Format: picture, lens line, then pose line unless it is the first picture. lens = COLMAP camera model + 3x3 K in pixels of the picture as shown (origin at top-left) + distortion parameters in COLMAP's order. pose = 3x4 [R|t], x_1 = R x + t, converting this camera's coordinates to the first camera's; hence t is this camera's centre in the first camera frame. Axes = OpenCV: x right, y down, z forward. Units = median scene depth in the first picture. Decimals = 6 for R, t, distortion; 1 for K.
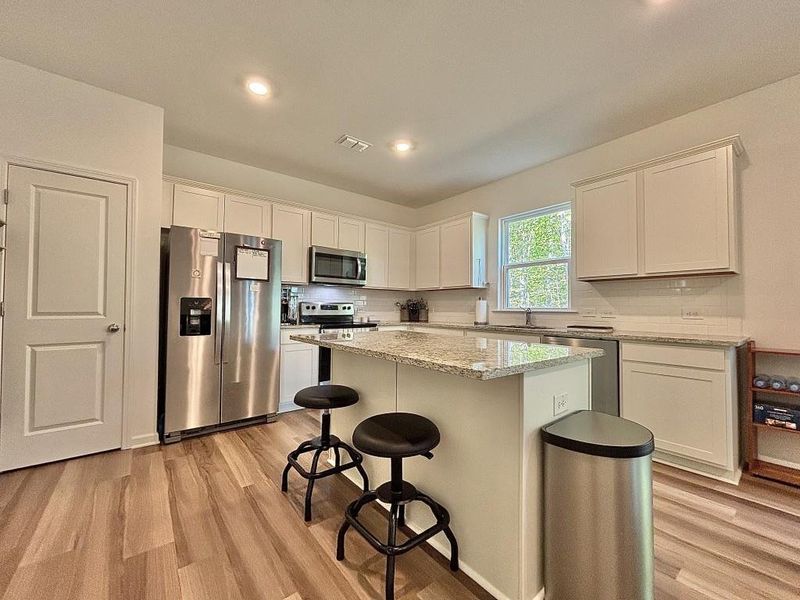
lens RADIAL K [[323.8, 0, 400.2], [0, 323.8, 299.2], [0, 0, 1]] dist [-0.002358, 0.001682]
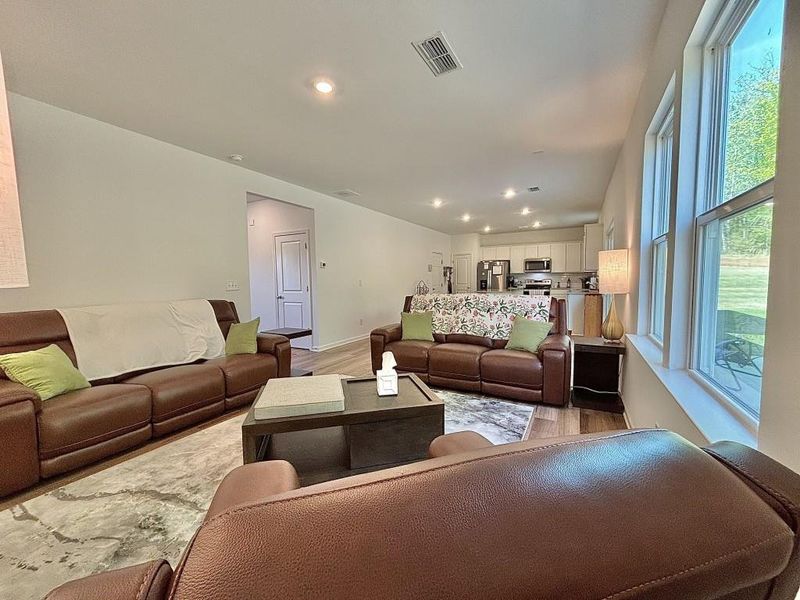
lens RADIAL K [[323.8, 0, 399.5], [0, 323.8, 298.6], [0, 0, 1]] dist [-0.002358, 0.001682]
pose [[0.356603, 0.048406, -0.933001, 1.980274], [0.041098, 0.996877, 0.067428, -0.061101], [0.933351, -0.062390, 0.353500, -1.001683]]
